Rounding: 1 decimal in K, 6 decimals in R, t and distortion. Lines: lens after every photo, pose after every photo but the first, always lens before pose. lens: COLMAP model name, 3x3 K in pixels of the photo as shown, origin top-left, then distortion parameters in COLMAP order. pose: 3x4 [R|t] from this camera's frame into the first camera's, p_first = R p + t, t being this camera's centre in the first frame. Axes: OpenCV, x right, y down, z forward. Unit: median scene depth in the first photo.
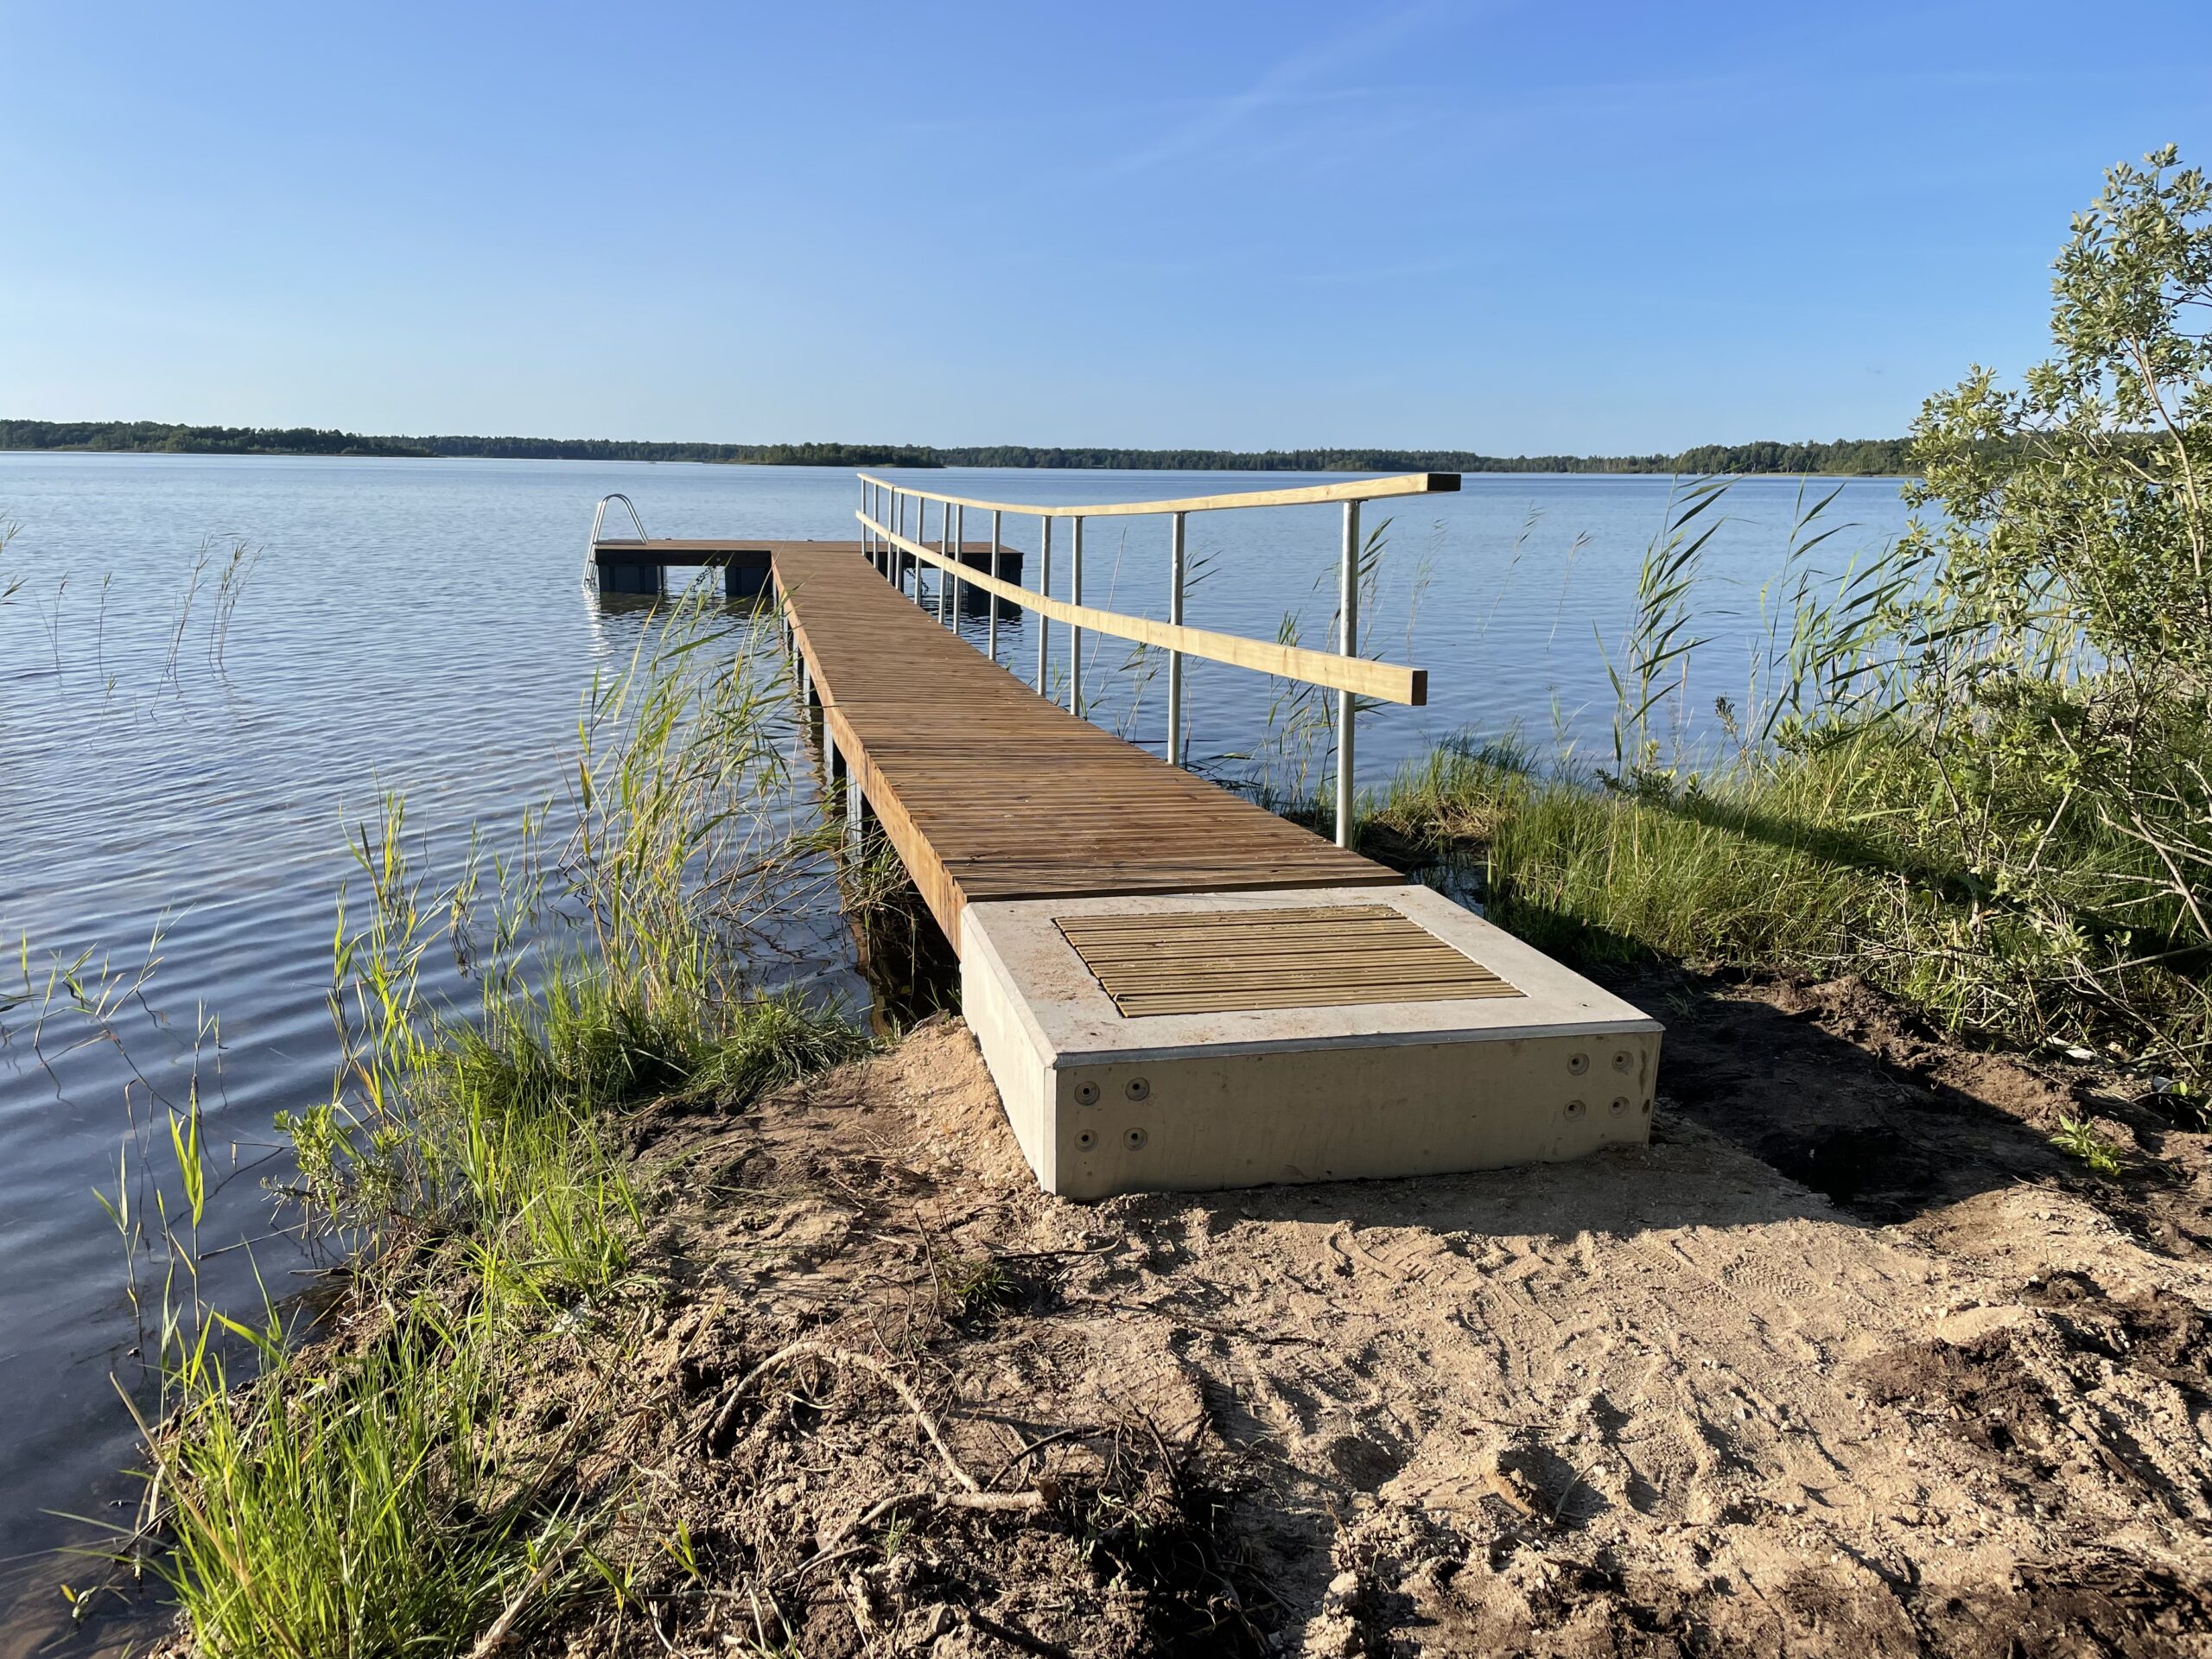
lens RADIAL K [[1655.4, 0, 1081.7], [0, 1655.4, 837.3], [0, 0, 1]] dist [0.095145, -0.125297]
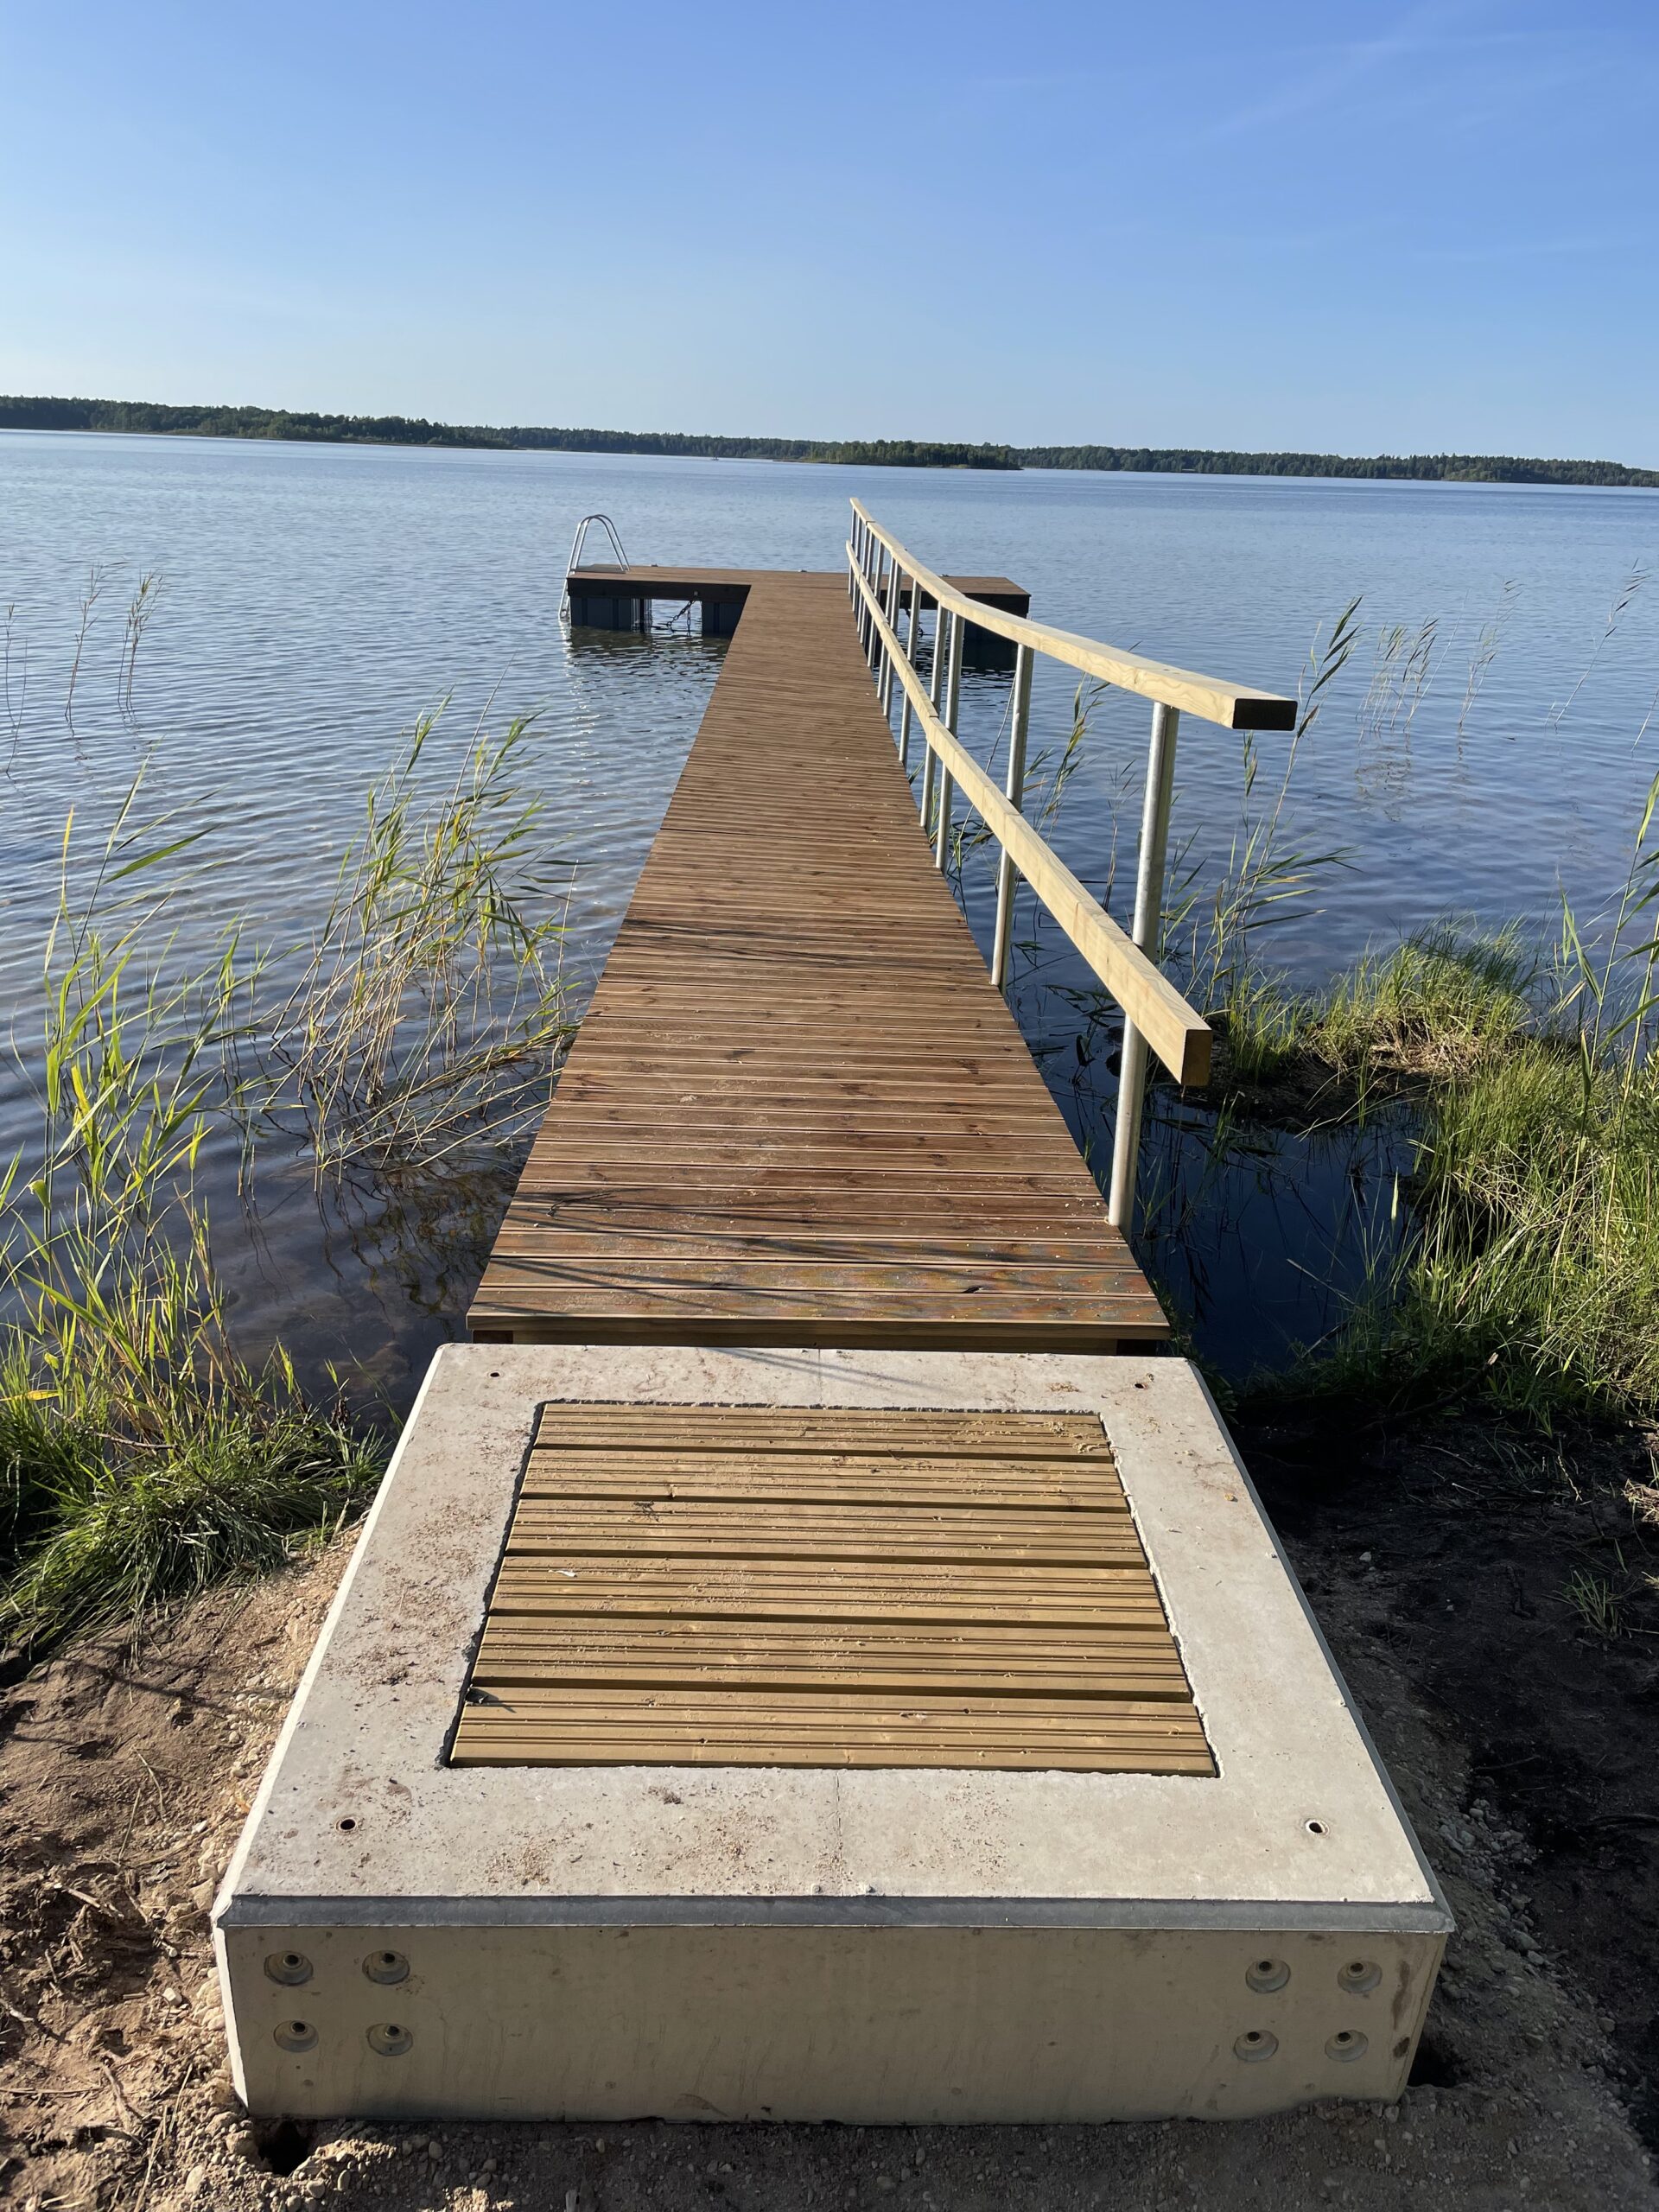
lens RADIAL K [[1656.2, 0, 829.5], [0, 1656.2, 1106.0], [0, 0, 1]] dist [0.091304, -0.121624]
pose [[0.981988, 0.086638, -0.167906, 0.247296], [-0.061396, 0.986764, 0.150088, -0.217871], [0.178687, -0.137076, 0.974310, 0.545884]]
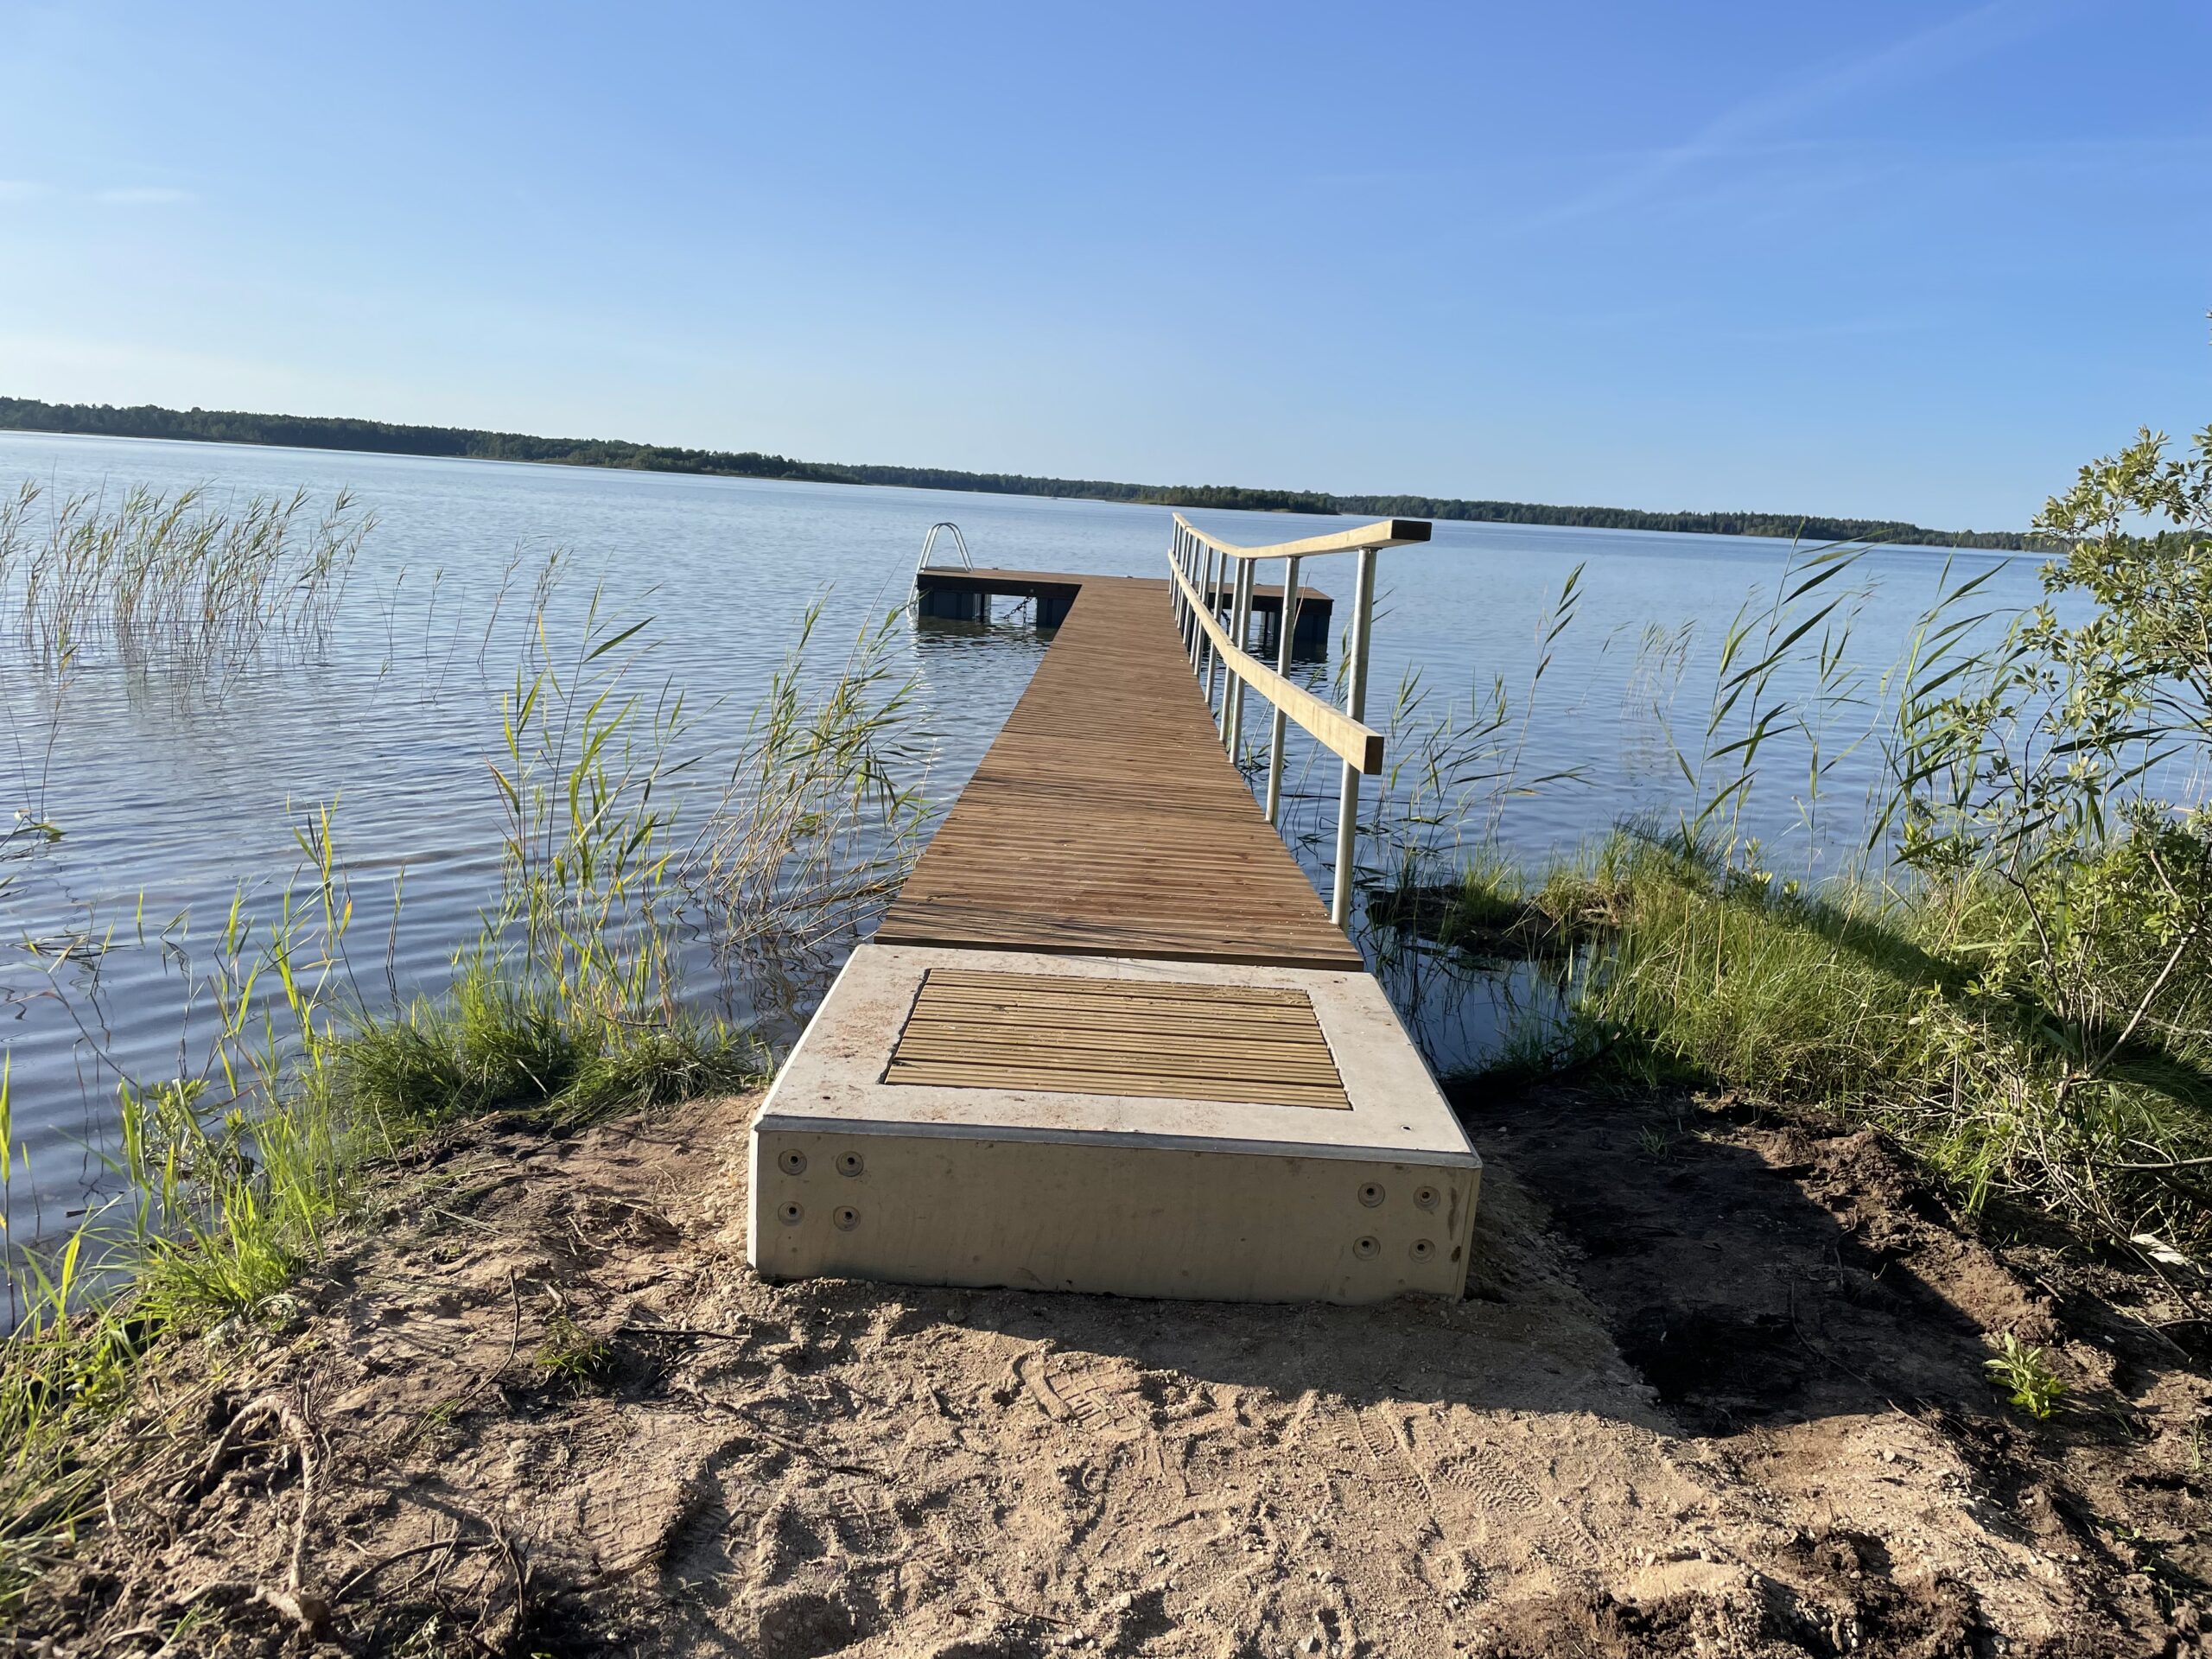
lens RADIAL K [[1656.2, 0, 1125.9], [0, 1656.2, 838.0], [0, 0, 1]] dist [0.091304, -0.121624]
pose [[0.977355, 0.085642, -0.193499, 0.351484], [-0.090585, 0.995746, -0.016829, -0.024899], [0.191235, 0.033976, 0.980956, 0.128928]]
